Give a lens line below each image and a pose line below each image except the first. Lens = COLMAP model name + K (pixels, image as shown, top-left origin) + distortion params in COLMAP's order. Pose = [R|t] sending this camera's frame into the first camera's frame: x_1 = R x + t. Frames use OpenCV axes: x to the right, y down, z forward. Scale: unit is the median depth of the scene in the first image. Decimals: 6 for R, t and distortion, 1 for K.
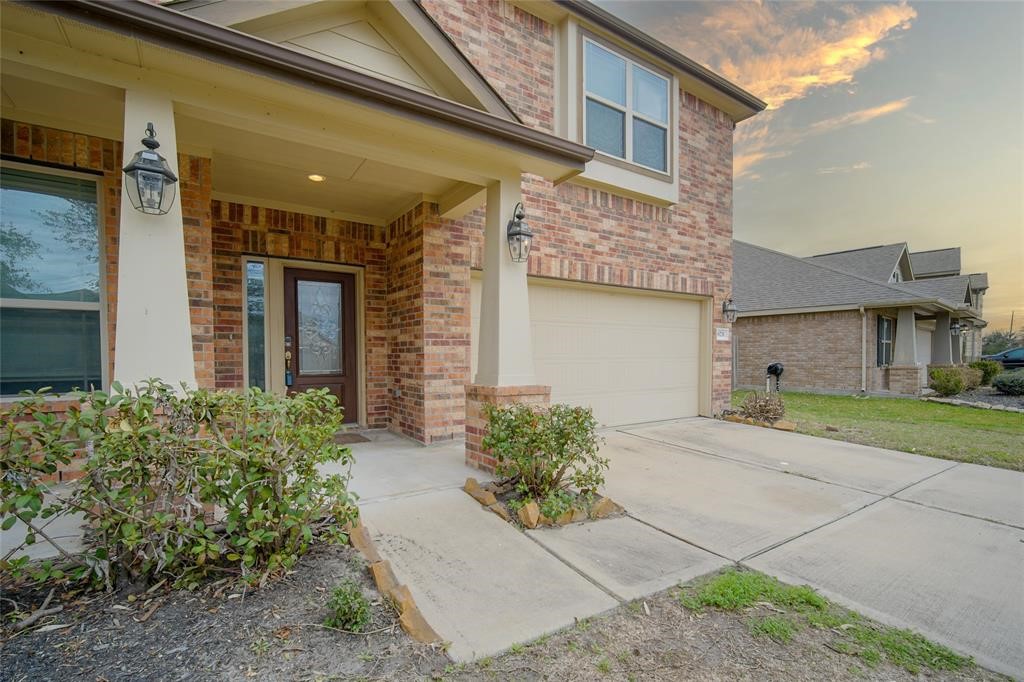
lens RADIAL K [[479.3, 0, 529.2], [0, 479.3, 368.3], [0, 0, 1]] dist [-0.011139, -0.000418]
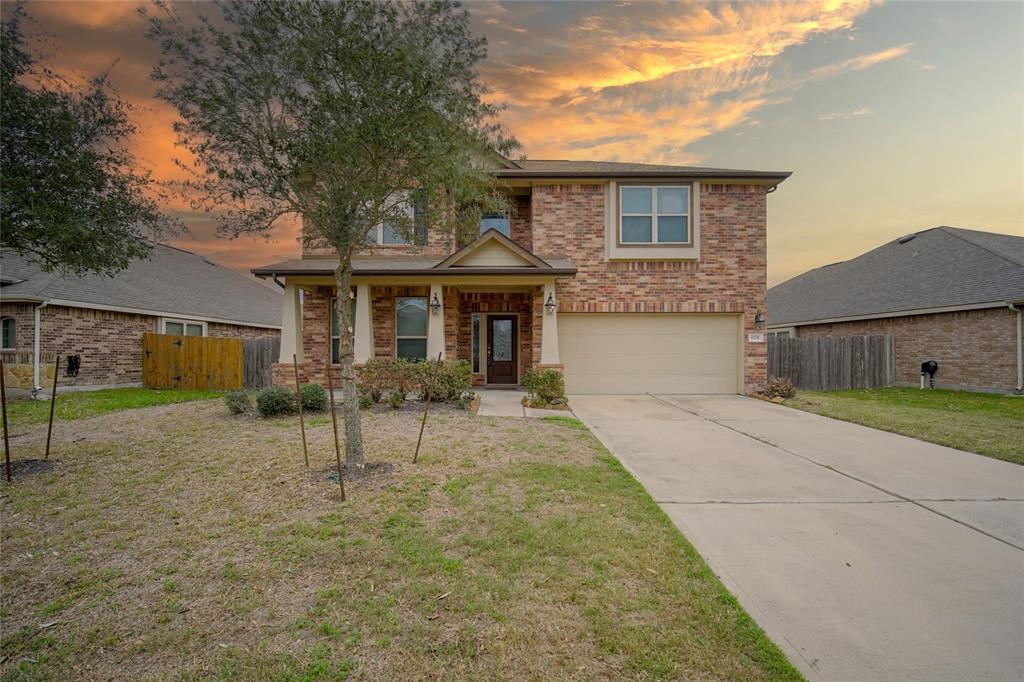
lens RADIAL K [[479.3, 0, 515.2], [0, 479.3, 352.1], [0, 0, 1]] dist [-0.011139, -0.000418]
pose [[0.838775, -0.002703, -0.544471, 0.678599], [-0.015535, 0.999462, -0.028895, 0.028708], [0.544256, 0.032695, 0.838282, -0.693545]]
